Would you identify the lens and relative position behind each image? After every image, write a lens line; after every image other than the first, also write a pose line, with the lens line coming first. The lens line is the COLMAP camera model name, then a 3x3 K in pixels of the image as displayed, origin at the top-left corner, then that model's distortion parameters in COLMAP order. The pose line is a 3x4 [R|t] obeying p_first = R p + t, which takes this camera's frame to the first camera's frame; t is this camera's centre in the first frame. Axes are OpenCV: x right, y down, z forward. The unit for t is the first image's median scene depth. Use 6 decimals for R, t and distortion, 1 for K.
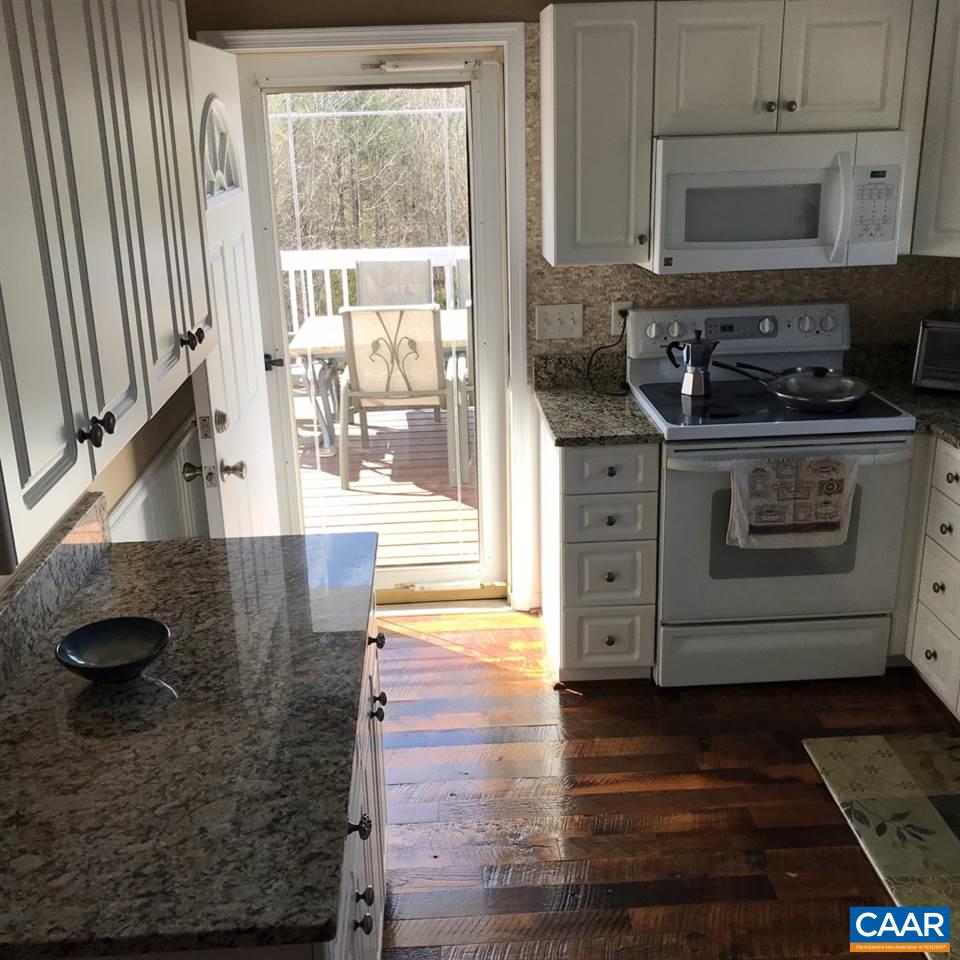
lens RADIAL K [[1091.9, 0, 480.6], [0, 1091.9, 461.4], [0, 0, 1]] dist [0.178625, -0.380824]
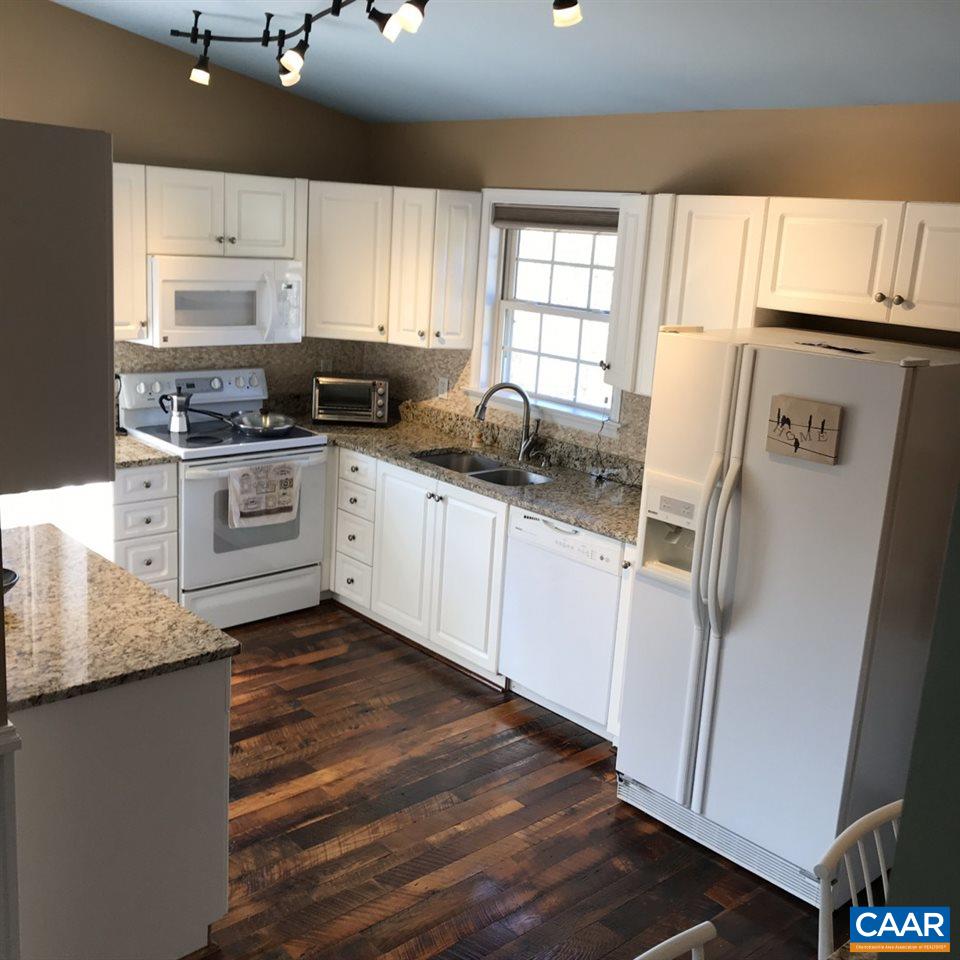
lens RADIAL K [[1091.9, 0, 480.6], [0, 1091.9, 461.4], [0, 0, 1]] dist [0.178625, -0.380824]
pose [[0.781598, -0.070897, 0.619741, -0.414170], [0.117764, 0.992425, -0.034989, 0.077571], [-0.612566, 0.100331, 0.784026, -0.373952]]
